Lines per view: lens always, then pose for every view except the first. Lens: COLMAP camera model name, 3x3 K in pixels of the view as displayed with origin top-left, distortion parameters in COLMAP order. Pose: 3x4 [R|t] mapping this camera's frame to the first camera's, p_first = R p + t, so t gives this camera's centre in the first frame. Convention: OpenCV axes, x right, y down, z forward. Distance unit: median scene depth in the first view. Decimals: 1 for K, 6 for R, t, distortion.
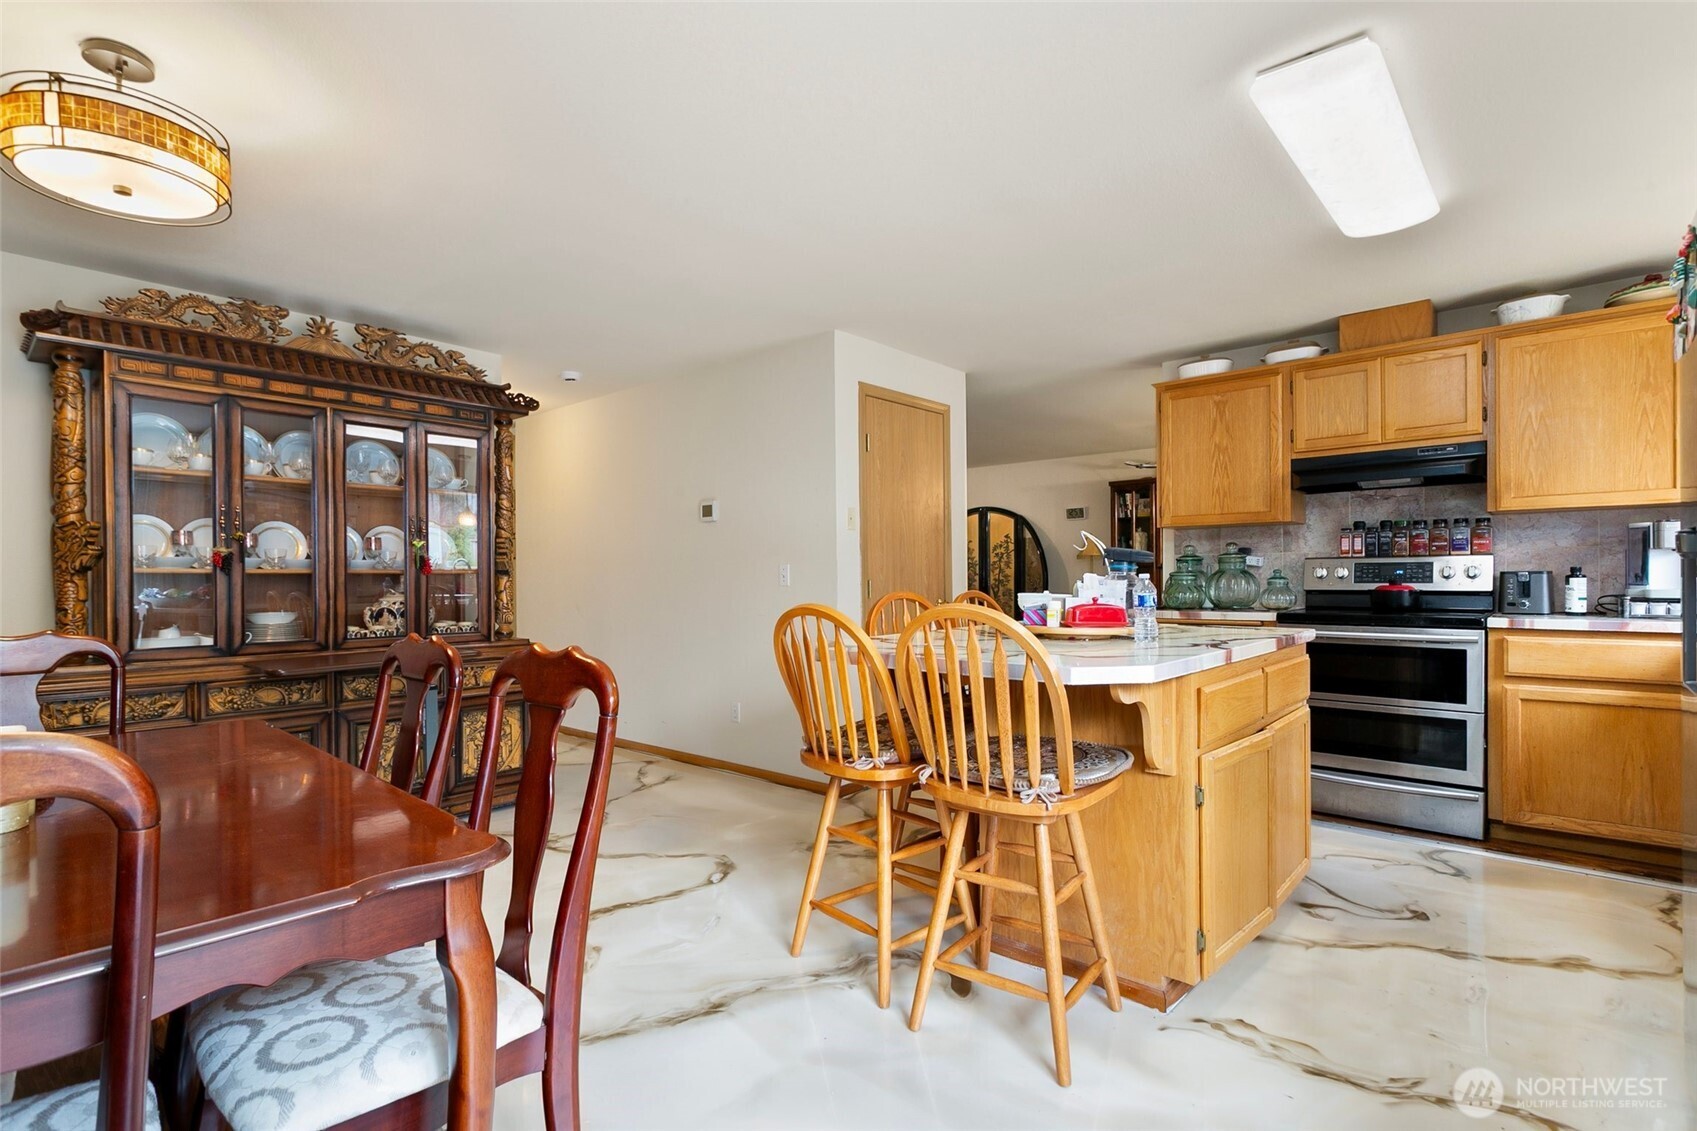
lens RADIAL K [[824.3, 0, 850.4], [0, 824.3, 577.7], [0, 0, 1]] dist [-0.003746, 0.001122]
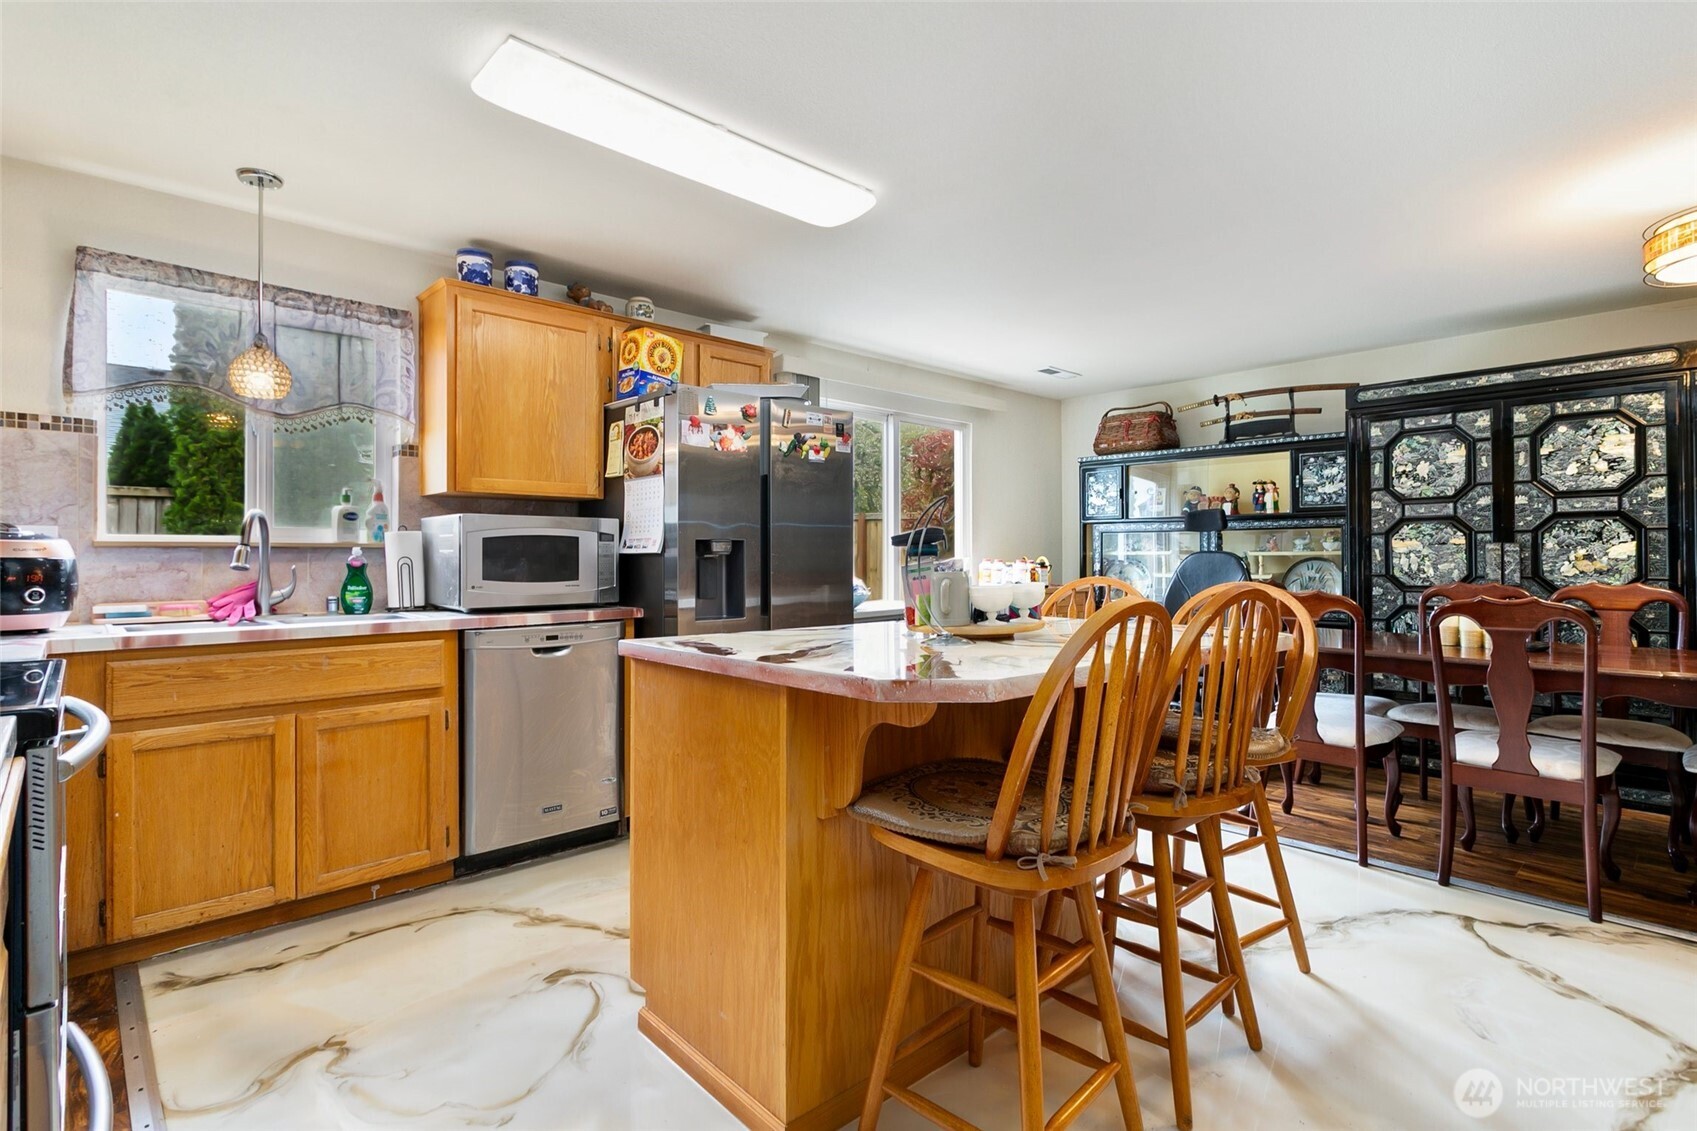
lens RADIAL K [[824.3, 0, 844.6], [0, 824.3, 557.7], [0, 0, 1]] dist [-0.003746, 0.001122]
pose [[-0.994800, 0.015877, 0.100601, 0.242165], [0.016133, 0.999868, 0.001738, -0.006538], [-0.100560, 0.003352, -0.994925, 1.385341]]
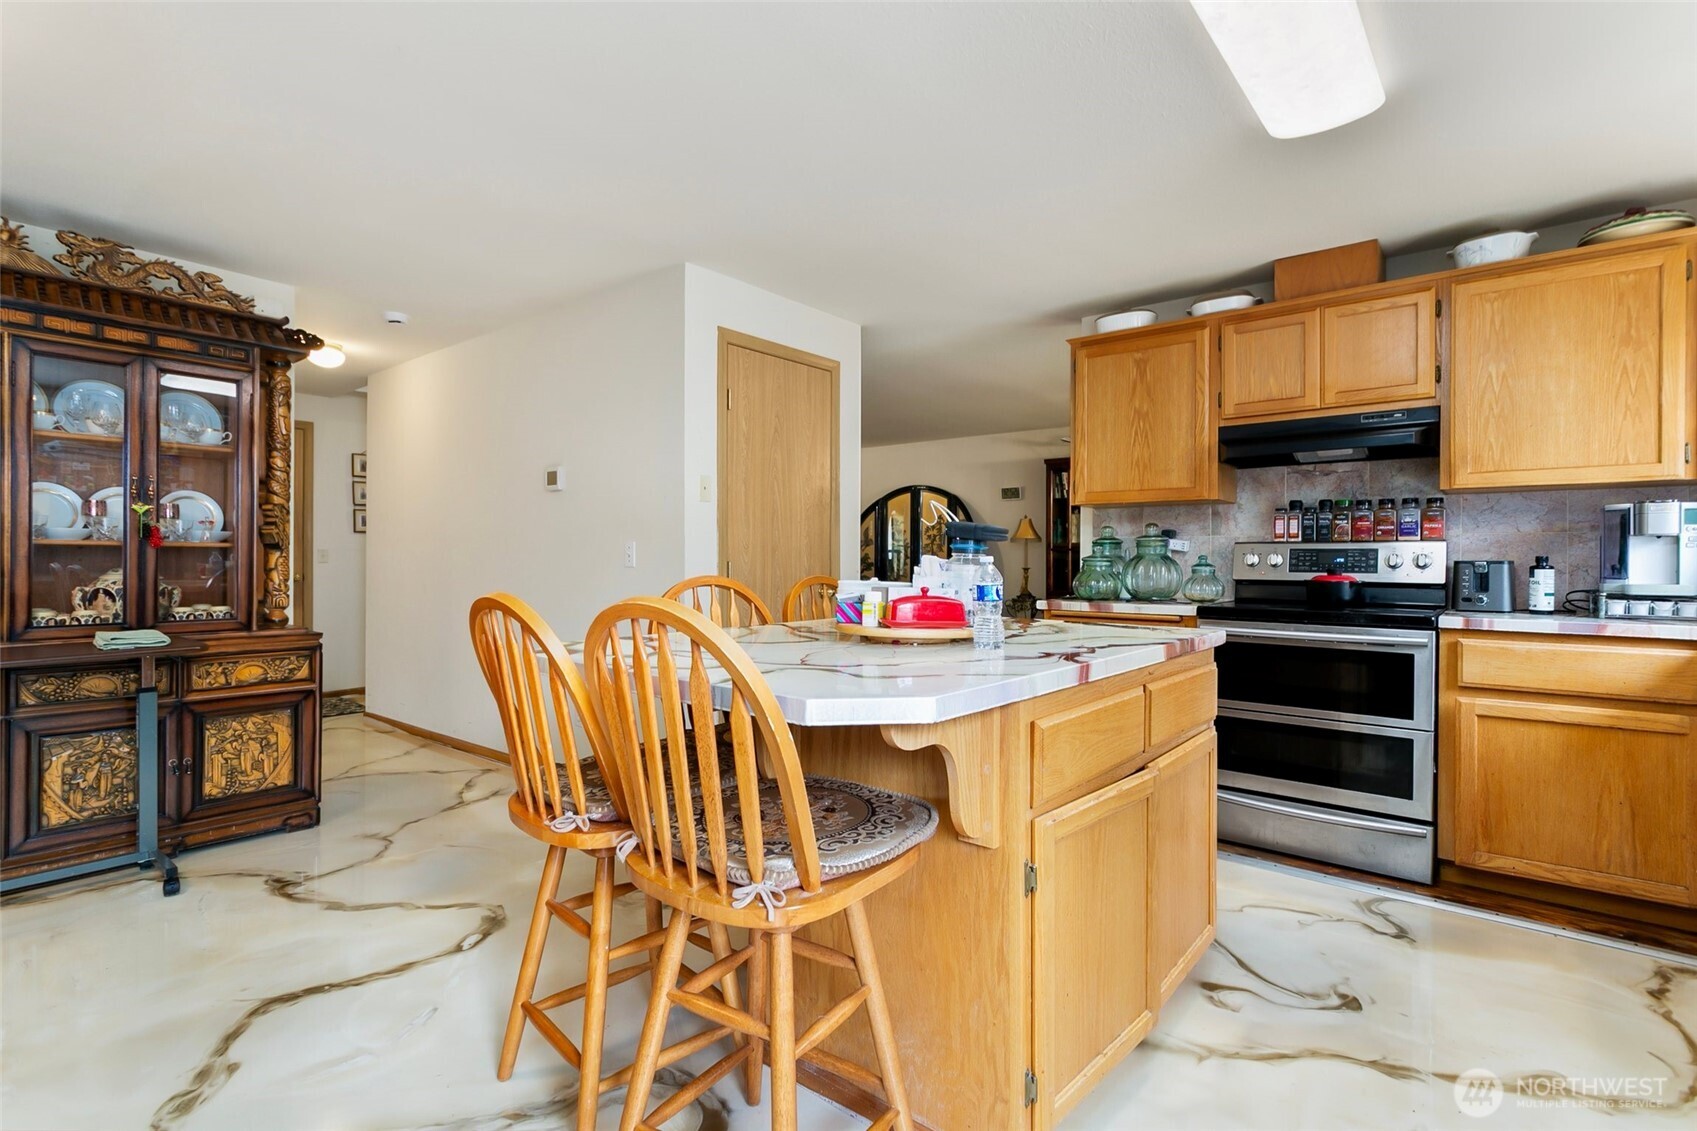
lens RADIAL K [[824.3, 0, 854.1], [0, 824.3, 555.6], [0, 0, 1]] dist [-0.003746, 0.001122]
pose [[0.999129, 0.013292, 0.039546, 0.146031], [-0.013064, 0.999897, -0.006014, 0.000463], [-0.039622, 0.005492, 0.999200, 0.187255]]
